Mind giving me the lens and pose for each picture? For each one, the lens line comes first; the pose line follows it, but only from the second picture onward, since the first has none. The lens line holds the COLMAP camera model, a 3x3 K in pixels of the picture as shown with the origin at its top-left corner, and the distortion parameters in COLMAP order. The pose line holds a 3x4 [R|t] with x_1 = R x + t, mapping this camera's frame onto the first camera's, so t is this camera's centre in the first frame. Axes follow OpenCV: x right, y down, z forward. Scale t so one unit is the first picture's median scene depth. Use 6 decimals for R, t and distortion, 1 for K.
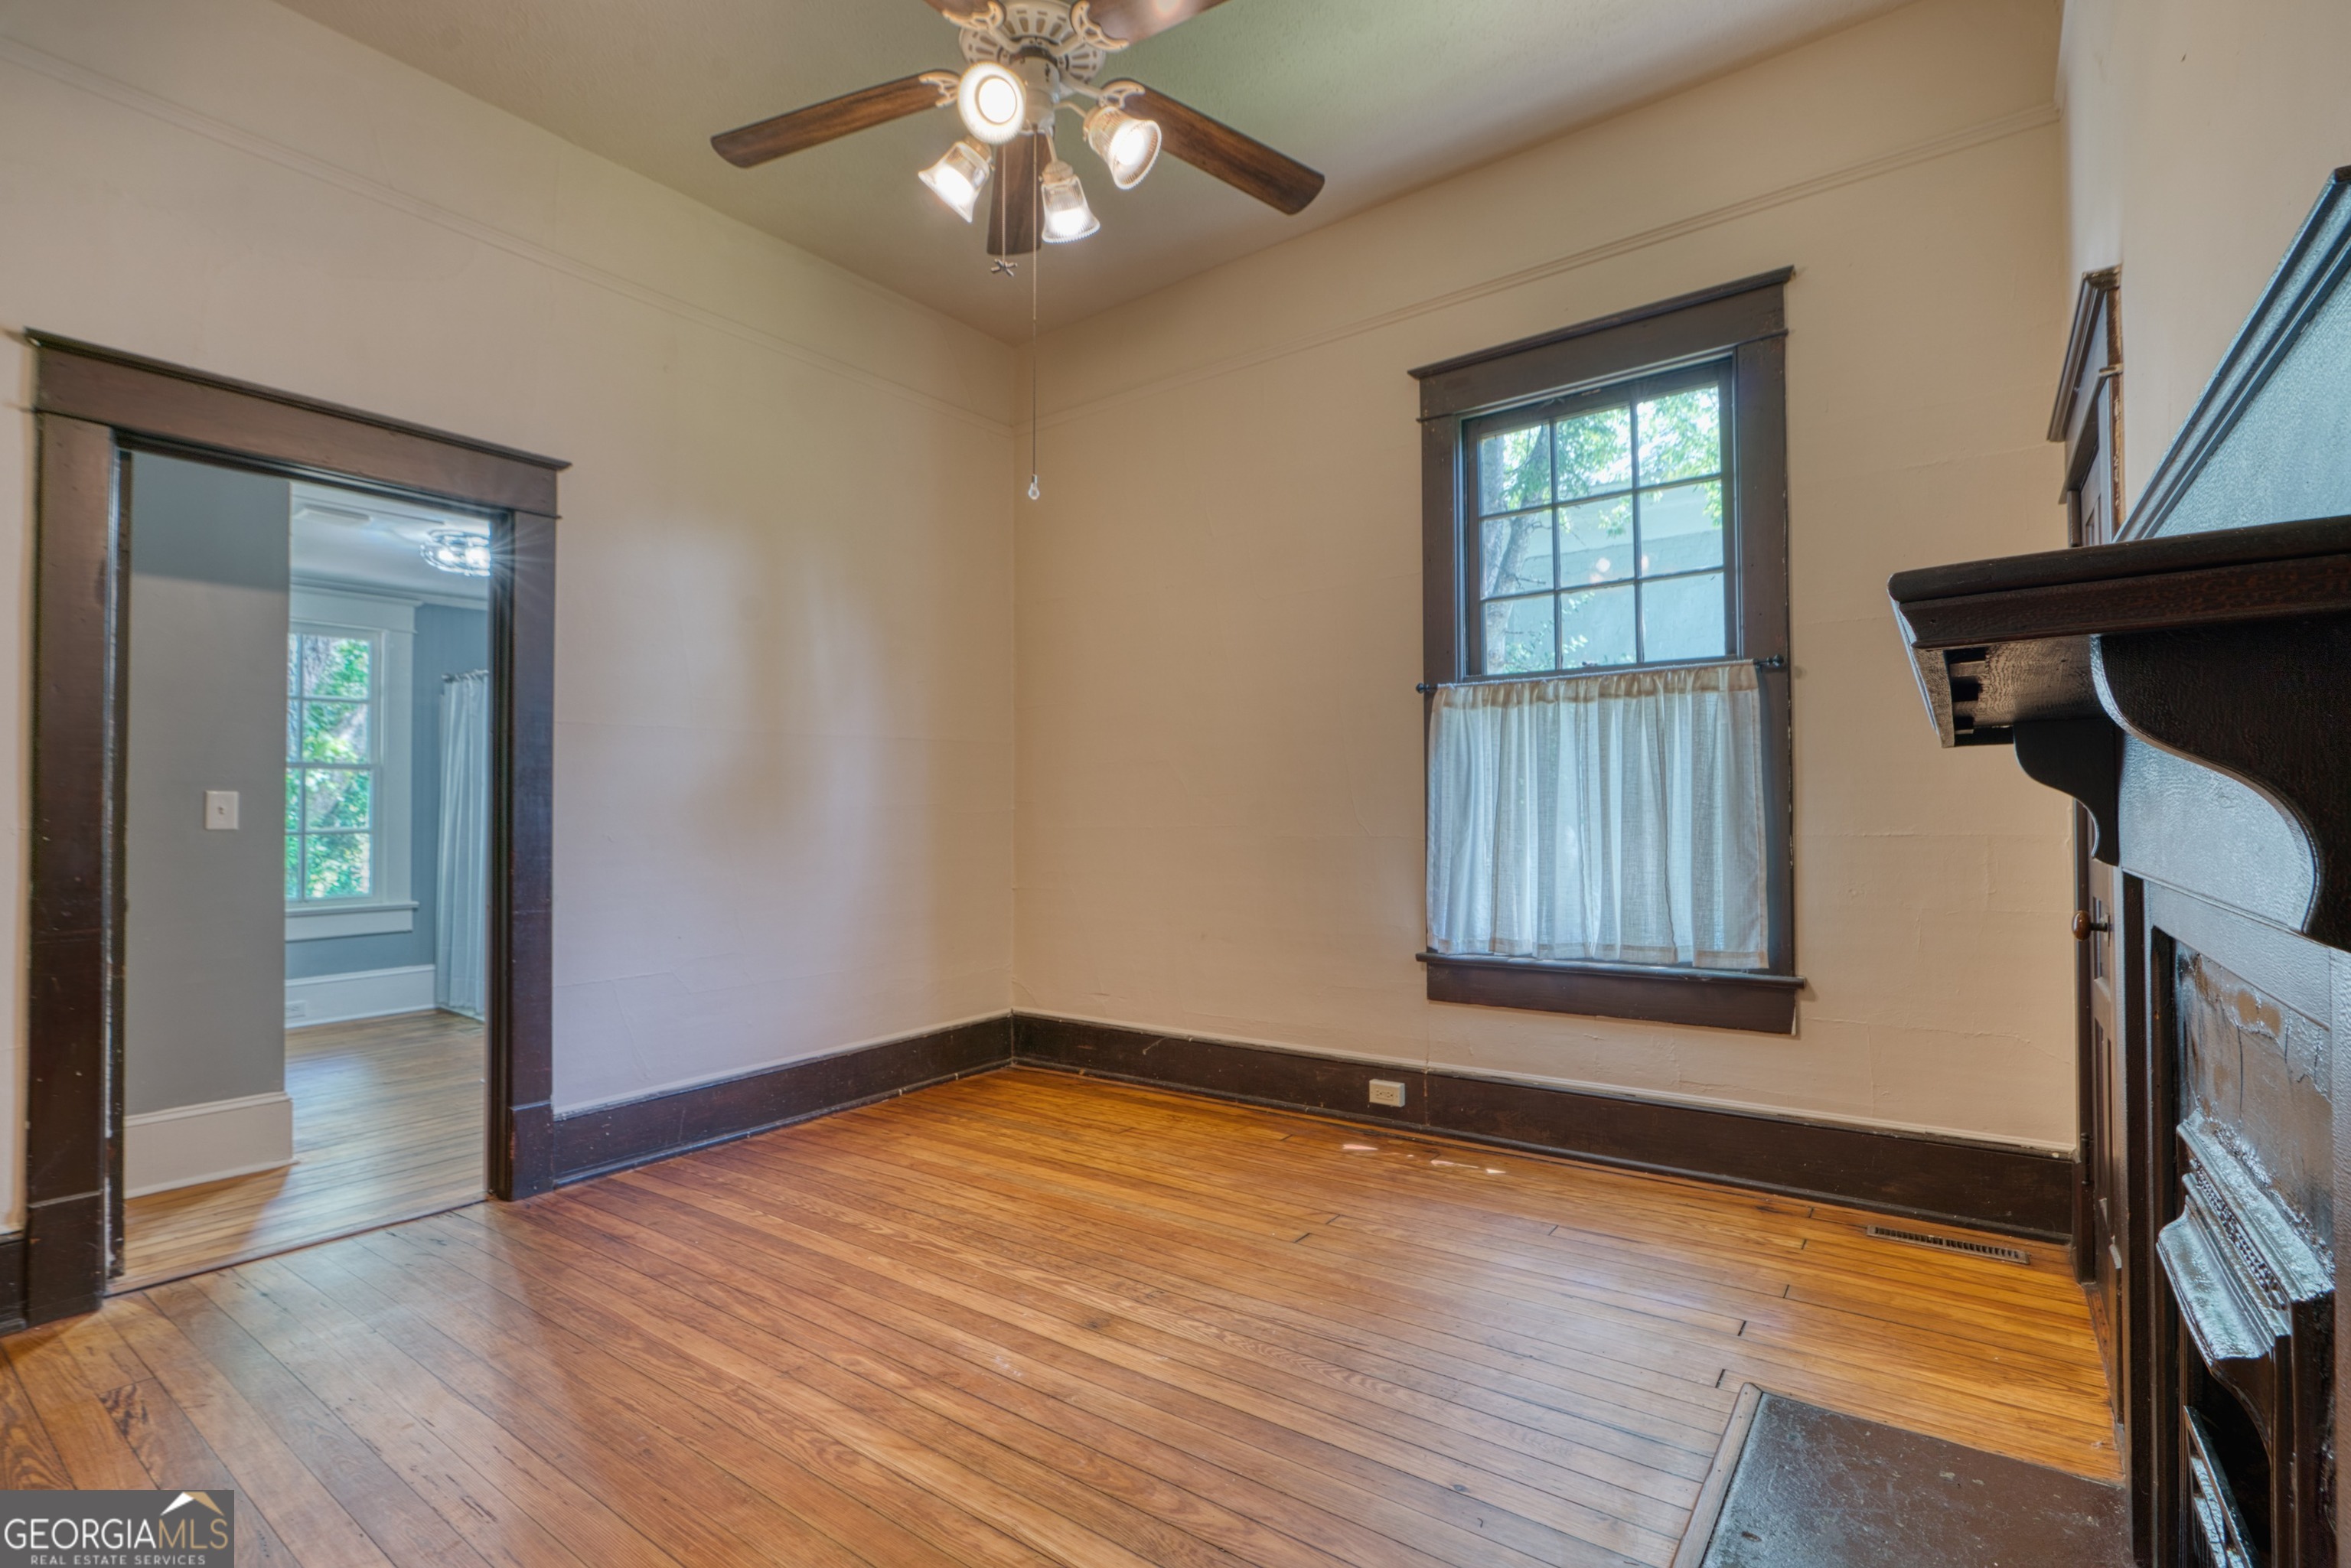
lens RADIAL K [[1069.8, 0, 1171.0], [0, 1069.8, 793.4], [0, 0, 1]] dist [-0.011058, 0.000342]
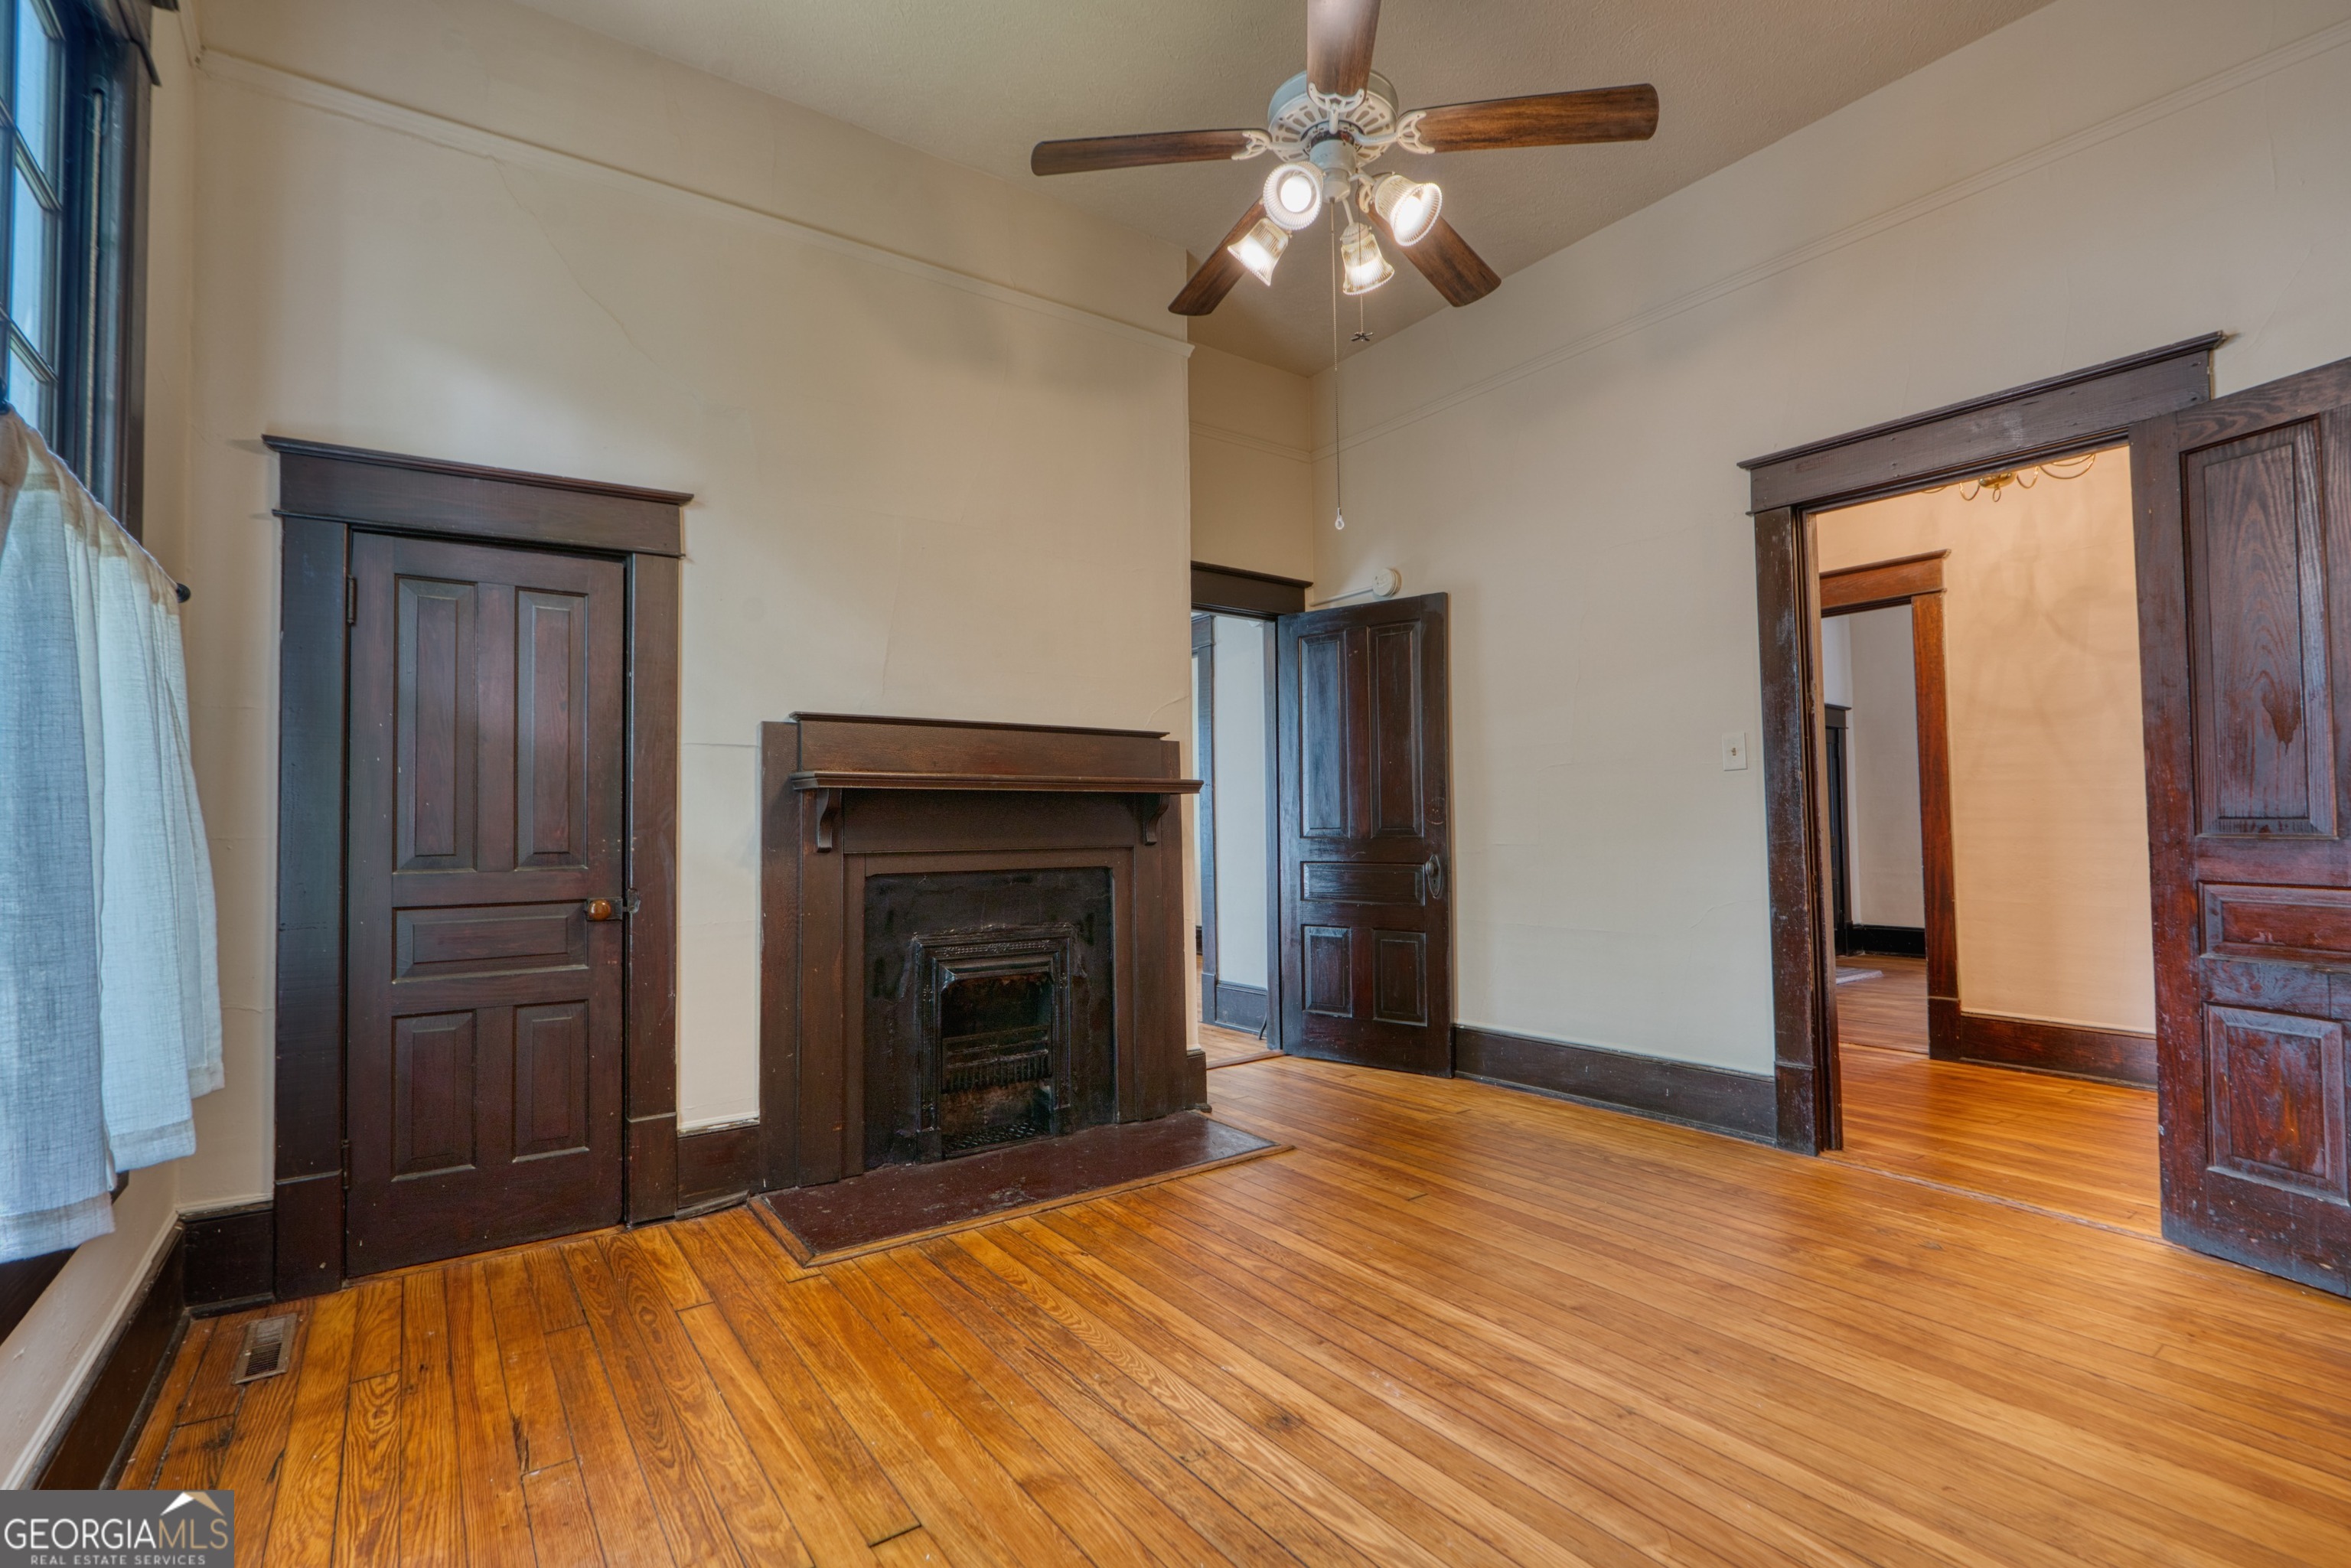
lens RADIAL K [[1069.8, 0, 1169.1], [0, 1069.8, 795.7], [0, 0, 1]] dist [-0.011058, 0.000342]
pose [[-0.951665, 0.029283, 0.305738, -0.266966], [0.016461, 0.998877, -0.044433, 0.045618], [-0.306696, -0.037253, -0.951078, 1.929805]]
